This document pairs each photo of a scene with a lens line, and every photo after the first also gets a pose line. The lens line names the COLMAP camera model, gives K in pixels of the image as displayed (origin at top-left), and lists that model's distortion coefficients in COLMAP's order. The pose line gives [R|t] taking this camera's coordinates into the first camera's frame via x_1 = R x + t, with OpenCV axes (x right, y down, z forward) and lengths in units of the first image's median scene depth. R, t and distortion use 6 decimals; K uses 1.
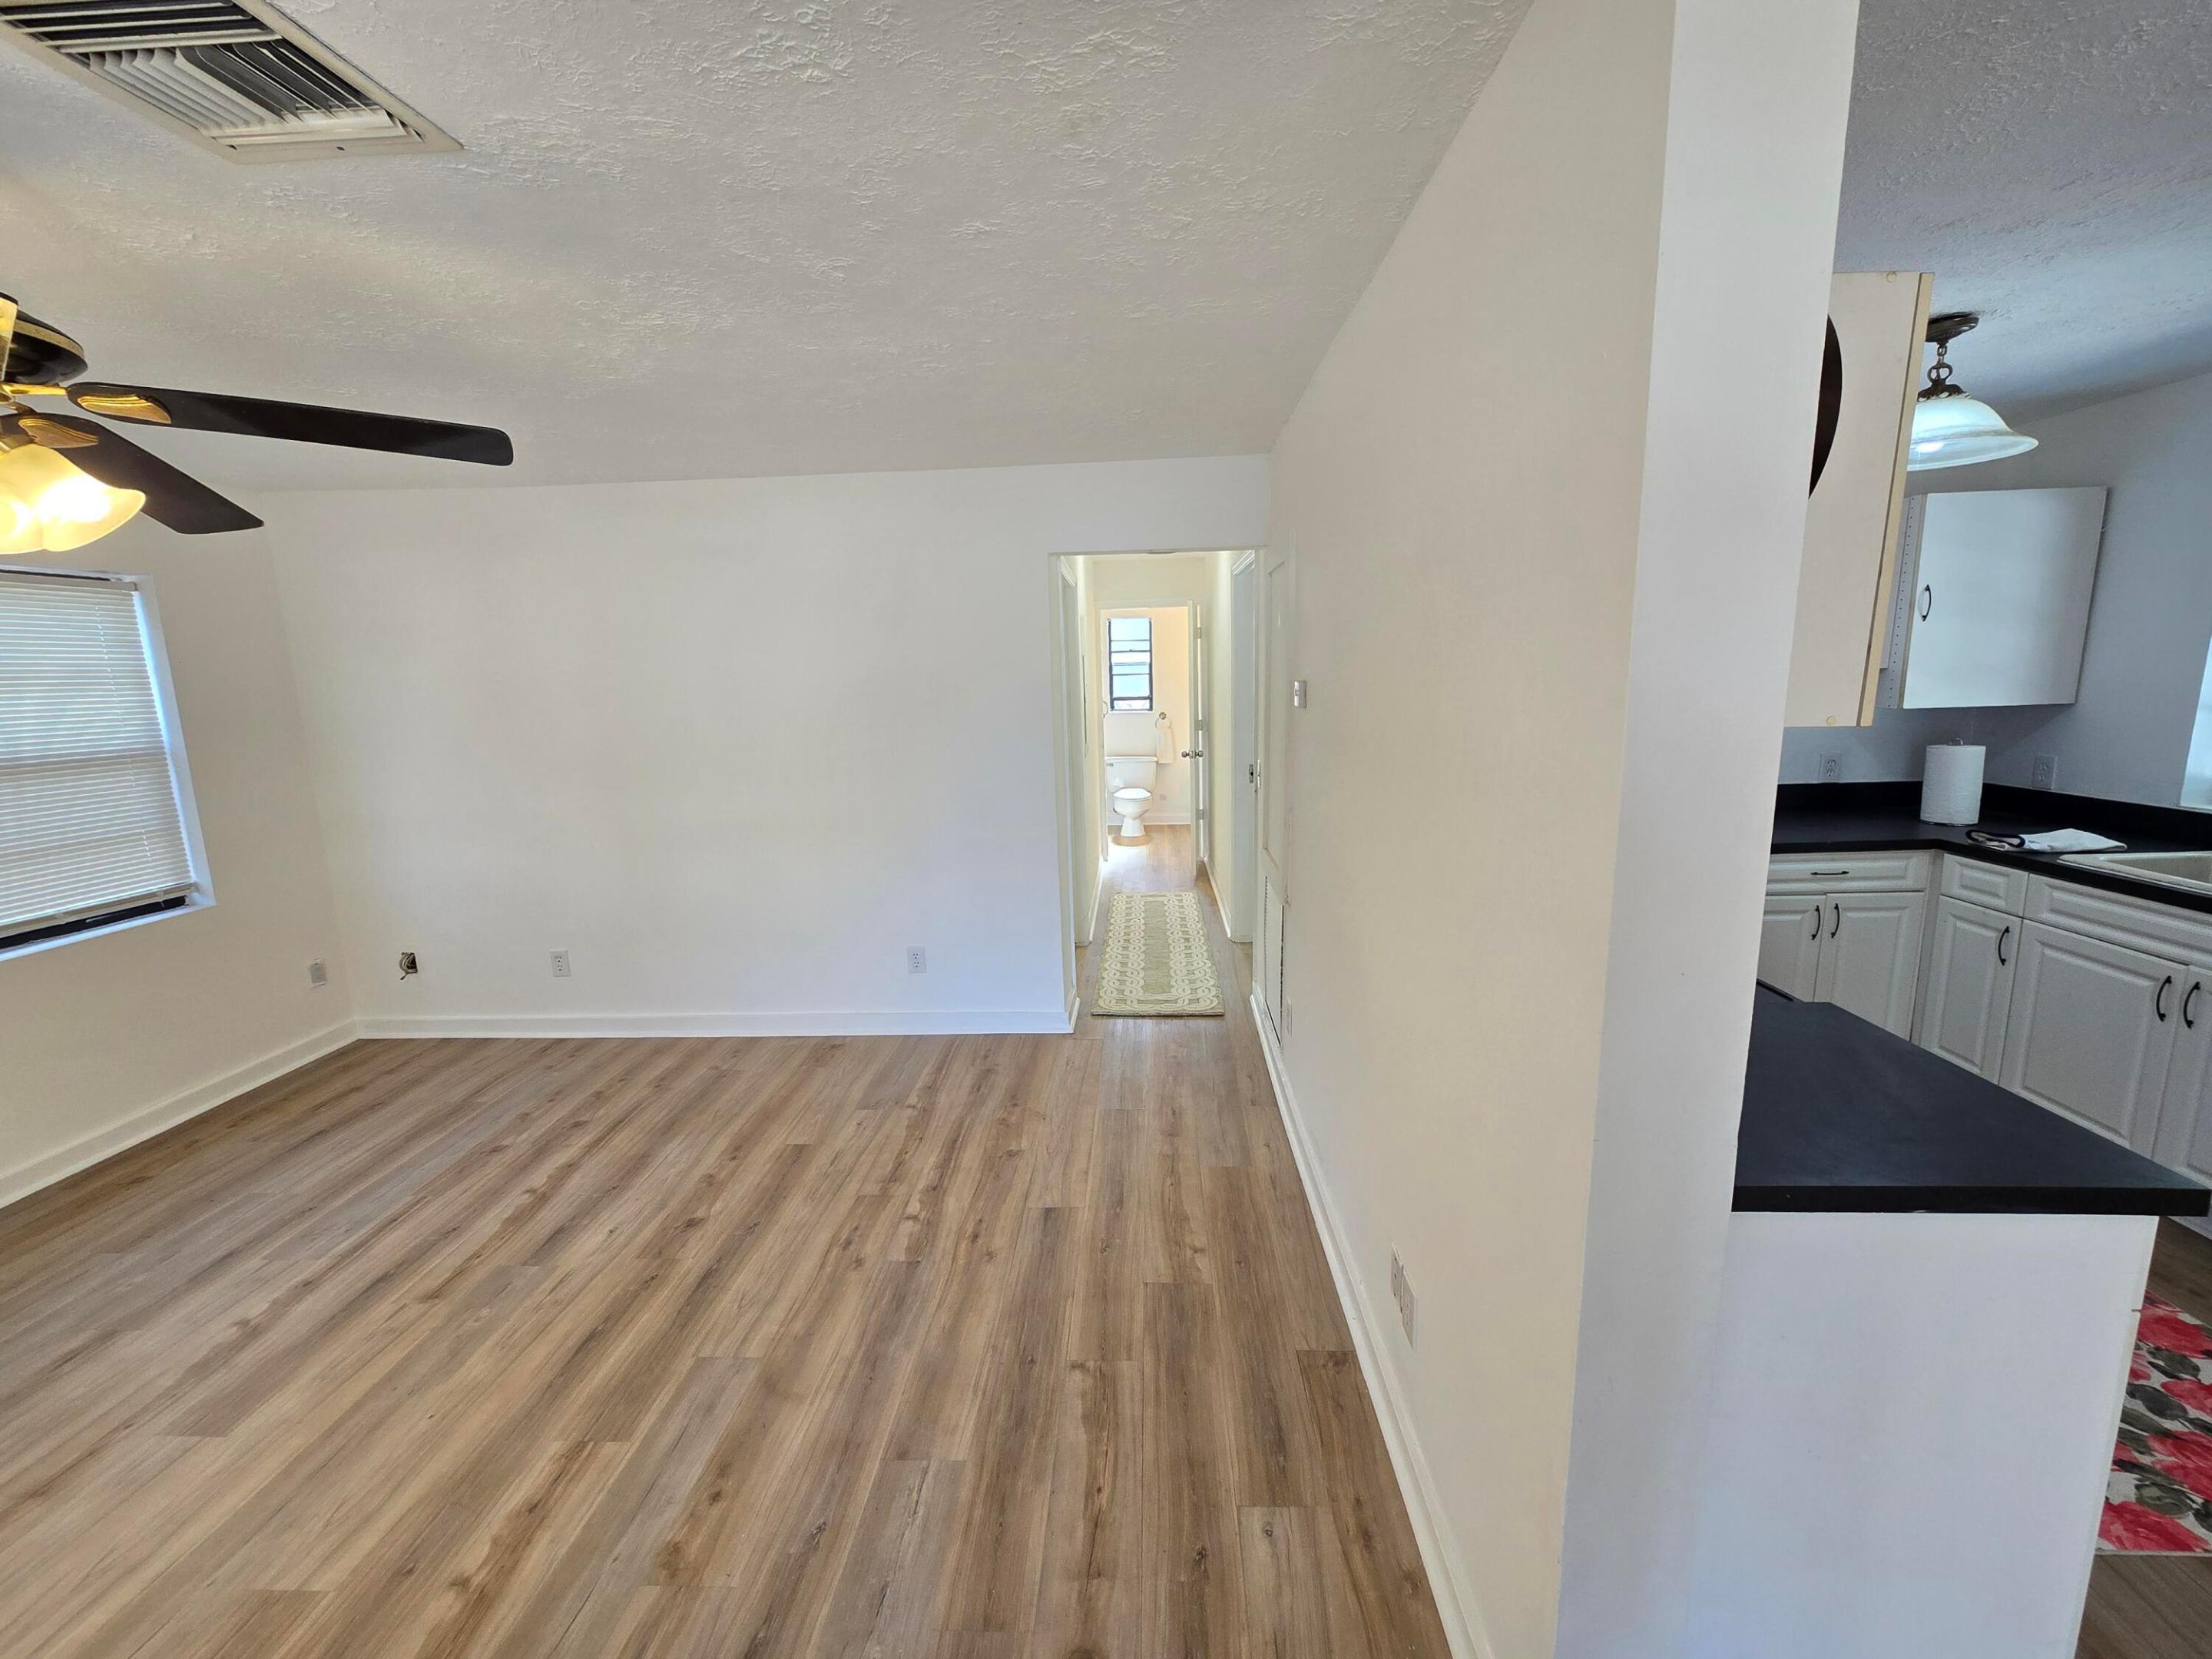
lens RADIAL K [[904.0, 0, 1110.7], [0, 904.0, 819.2], [0, 0, 1]] dist [-0.005221, 0.001612]
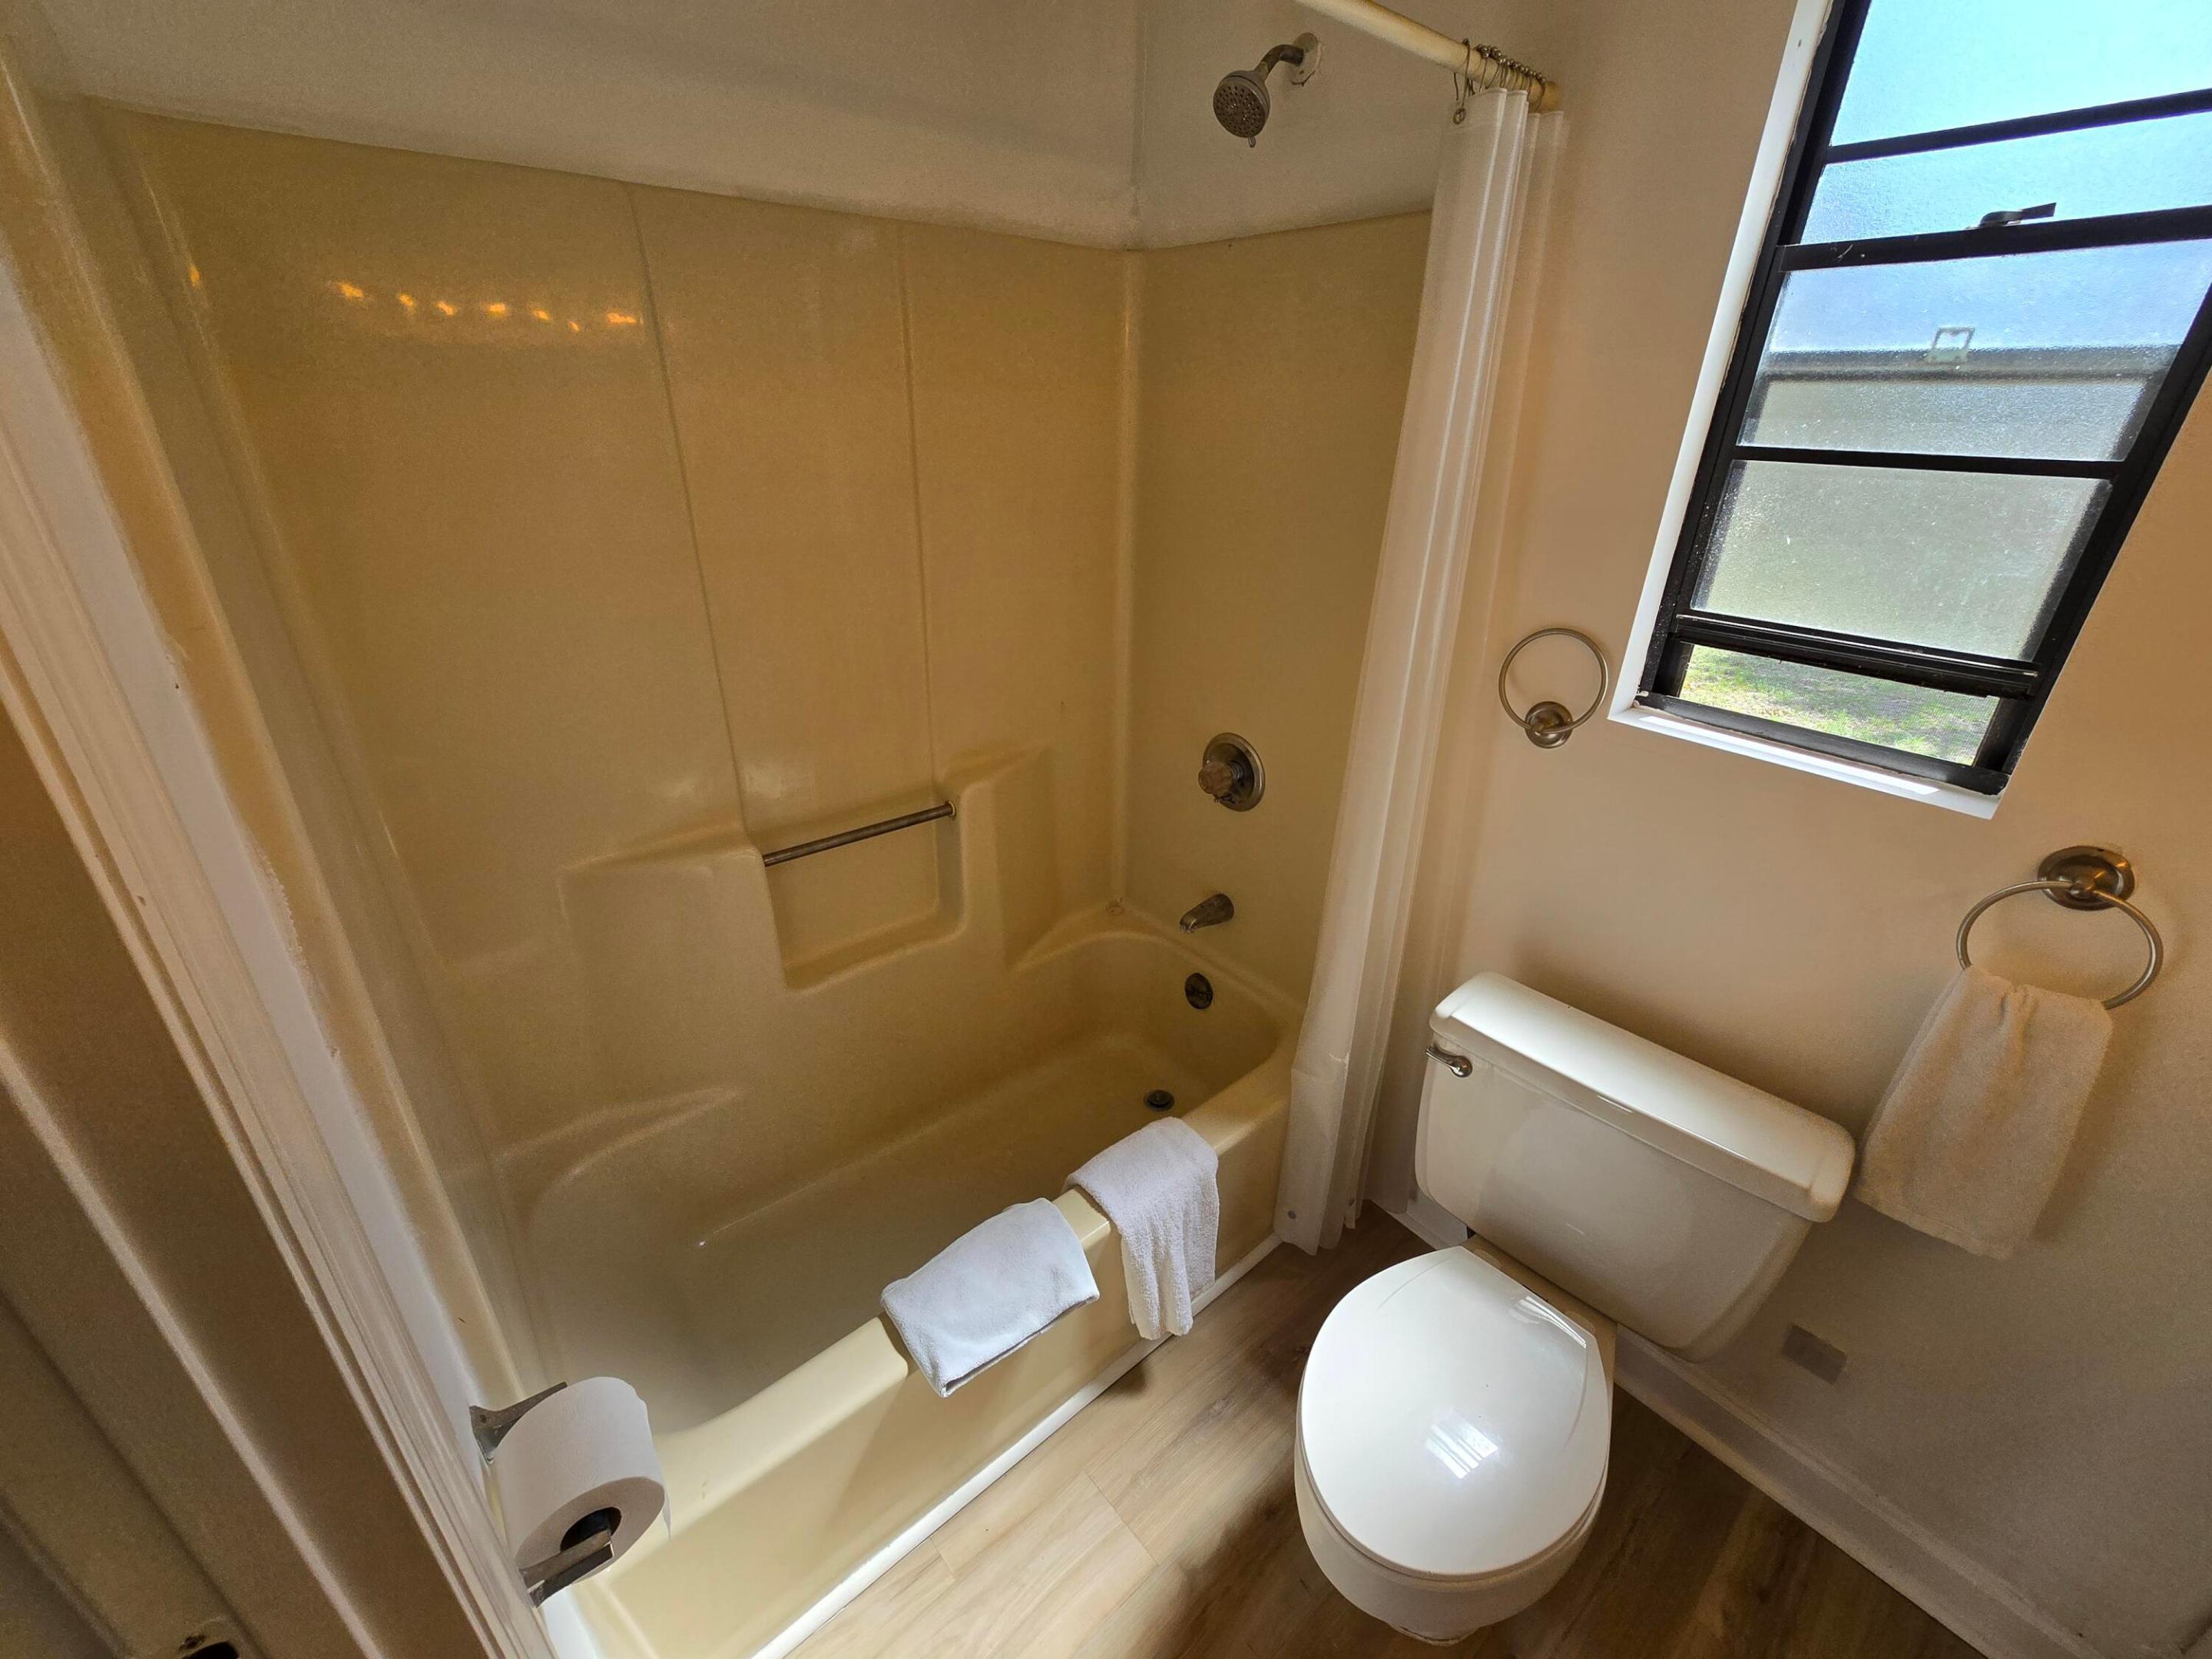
lens RADIAL K [[904.0, 0, 1118.5], [0, 904.0, 825.5], [0, 0, 1]] dist [-0.005221, 0.001612]
pose [[0.686122, 0.345681, -0.640111, 0.125965], [-0.164191, 0.930773, 0.326655, -0.385996], [0.708716, -0.119025, 0.695381, 2.358852]]
